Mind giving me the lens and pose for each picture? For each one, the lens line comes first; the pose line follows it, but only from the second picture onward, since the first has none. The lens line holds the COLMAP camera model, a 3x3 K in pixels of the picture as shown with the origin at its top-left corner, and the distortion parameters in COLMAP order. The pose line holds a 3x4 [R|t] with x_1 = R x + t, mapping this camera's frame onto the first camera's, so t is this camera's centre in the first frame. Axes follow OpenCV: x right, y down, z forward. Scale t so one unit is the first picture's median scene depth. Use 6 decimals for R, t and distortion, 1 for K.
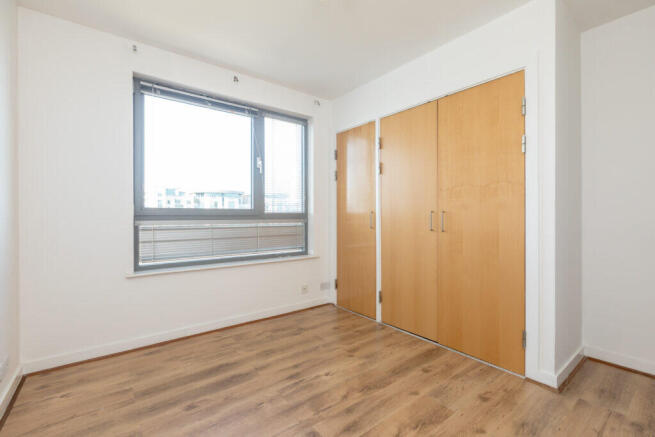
lens RADIAL K [[290.3, 0, 325.6], [0, 290.3, 217.3], [0, 0, 1]] dist [-0.000566, -0.000126]
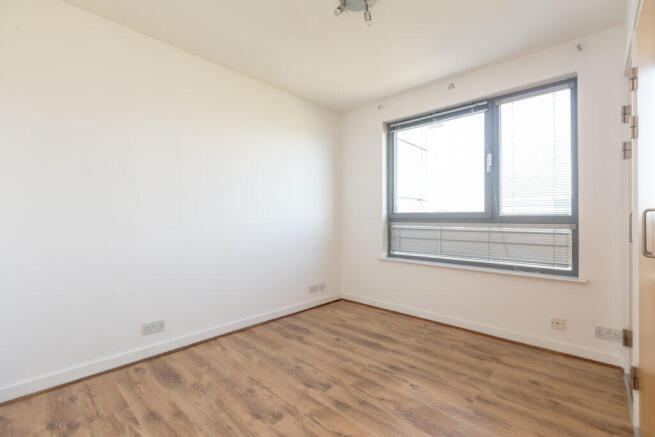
lens RADIAL K [[290.3, 0, 325.6], [0, 290.3, 217.3], [0, 0, 1]] dist [-0.000566, -0.000126]
pose [[0.156589, -0.003621, -0.987657, 0.722710], [-0.007236, 0.999962, -0.004813, -0.002839], [0.987637, 0.007900, 0.156556, 0.452657]]
